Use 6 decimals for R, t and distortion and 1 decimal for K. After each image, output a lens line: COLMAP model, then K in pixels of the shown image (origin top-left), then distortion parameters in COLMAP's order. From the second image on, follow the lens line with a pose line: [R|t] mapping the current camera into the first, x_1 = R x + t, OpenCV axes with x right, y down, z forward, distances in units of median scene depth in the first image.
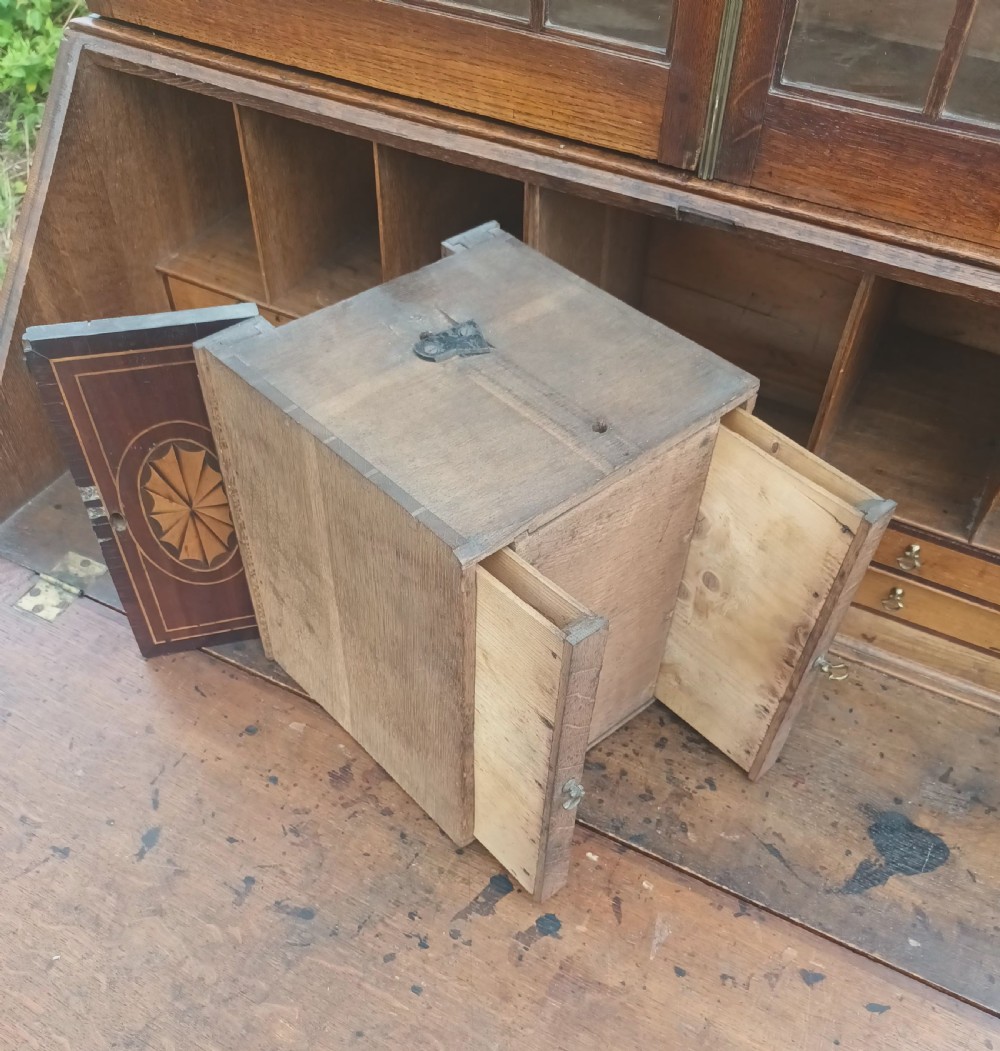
lens RADIAL K [[997.0, 0, 481.5], [0, 997.0, 626.9], [0, 0, 1]] dist [-0.003362, 0.000000]
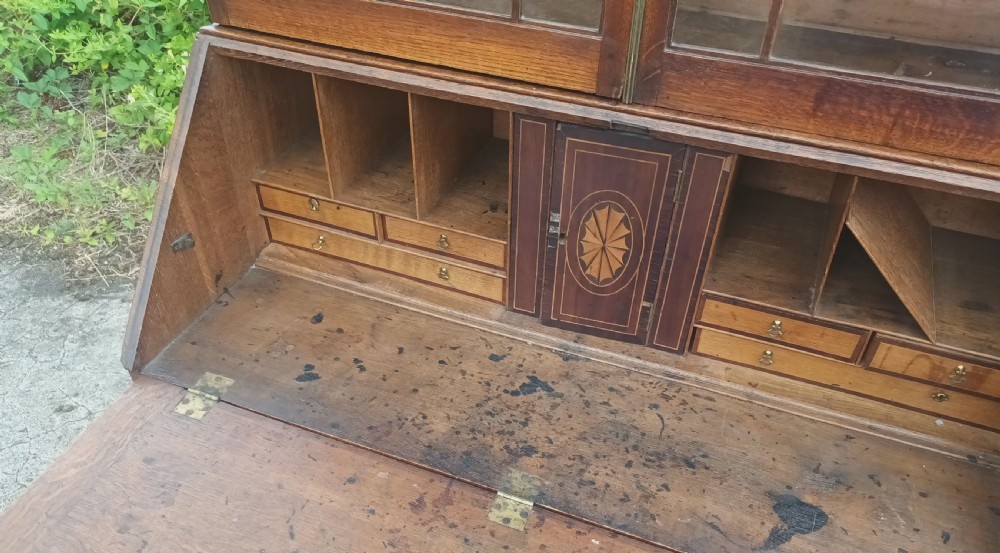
lens RADIAL K [[723.0, 0, 484.6], [0, 723.0, 341.3], [0, 0, 1]] dist [0.010700, -0.008556]
pose [[0.995274, -0.075447, 0.061132, -0.097117], [0.081802, 0.990653, -0.109160, 0.037823], [-0.052325, 0.113645, 0.992143, -0.098636]]
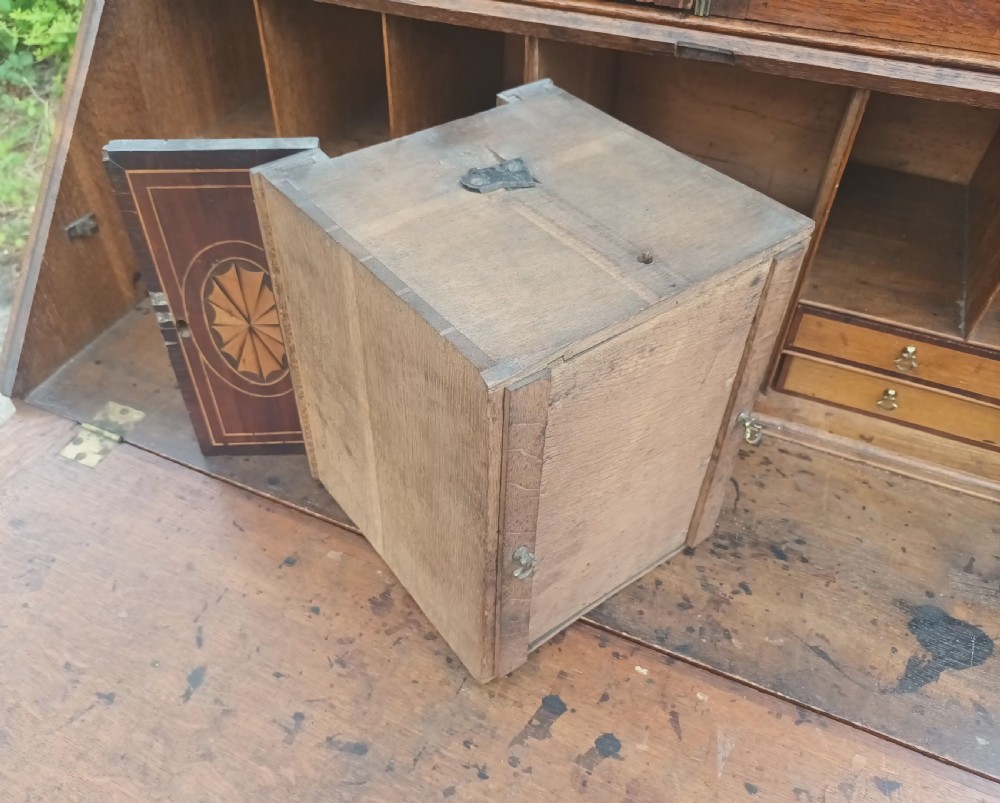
lens RADIAL K [[817.1, 0, 459.7], [0, 817.1, 371.7], [0, 0, 1]] dist [-0.012118, 0.006062]
pose [[0.998247, -0.055046, 0.021745, -0.071865], [0.057061, 0.992654, -0.106689, 0.009985], [-0.015712, 0.107743, 0.994055, 0.156413]]
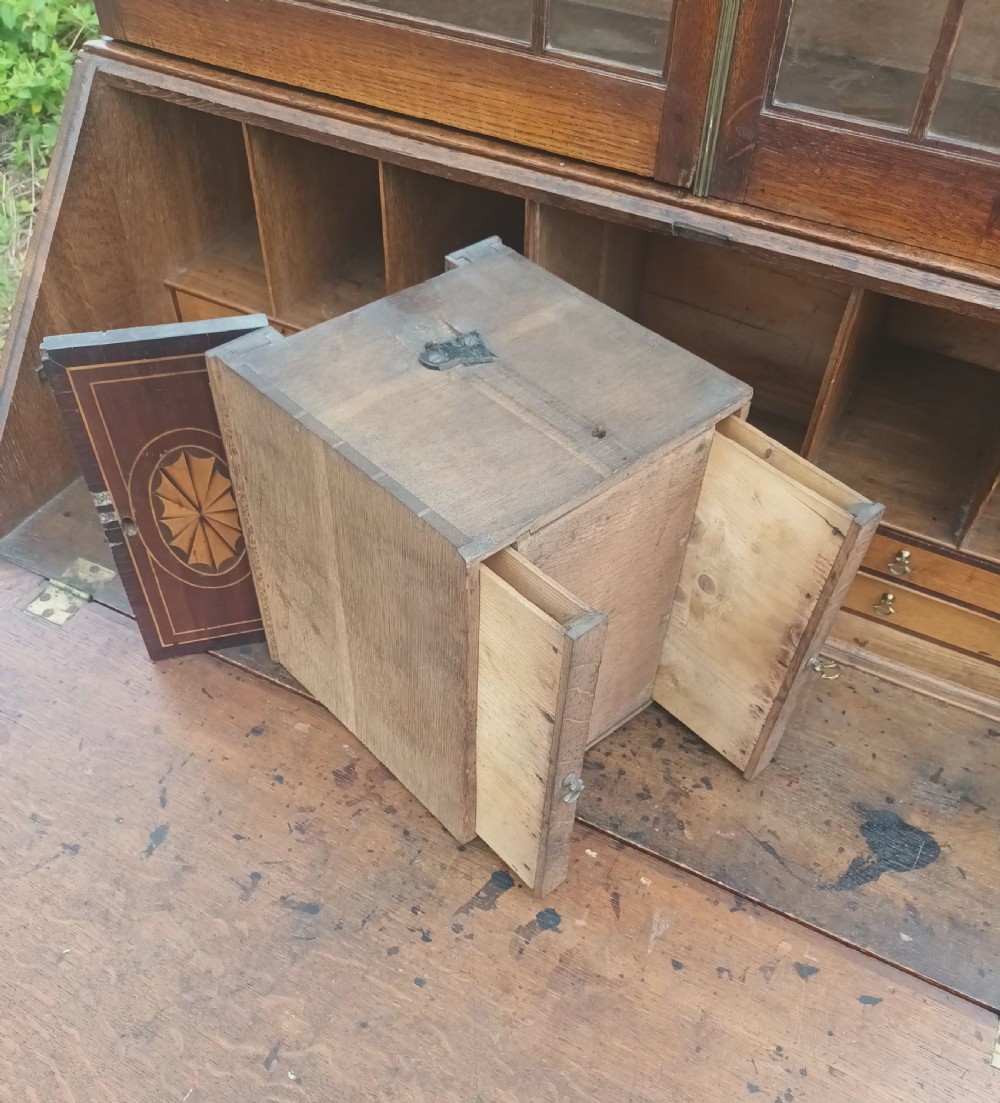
lens RADIAL K [[992.3, 0, 480.2], [0, 992.3, 624.9], [0, 0, 1]] dist [0.003736, -0.012422]
pose [[0.999997, 0.001912, 0.001533, -0.004673], [-0.001886, 0.999849, -0.017252, 0.013694], [-0.001566, 0.017249, 0.999850, -0.022436]]
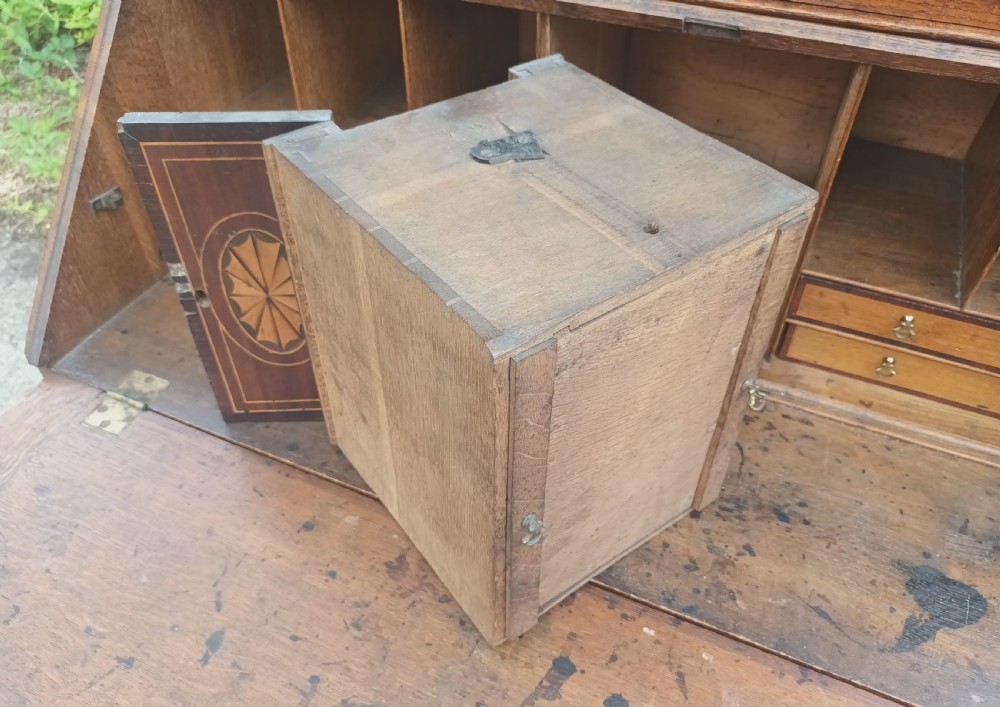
lens RADIAL K [[766.6, 0, 496.7], [0, 766.6, 347.3], [0, 0, 1]] dist [-0.014146, 0.004329]
pose [[0.997636, -0.057235, 0.038033, -0.058646], [0.060638, 0.993597, -0.095331, 0.005169], [-0.032333, 0.097412, 0.994719, 0.191112]]
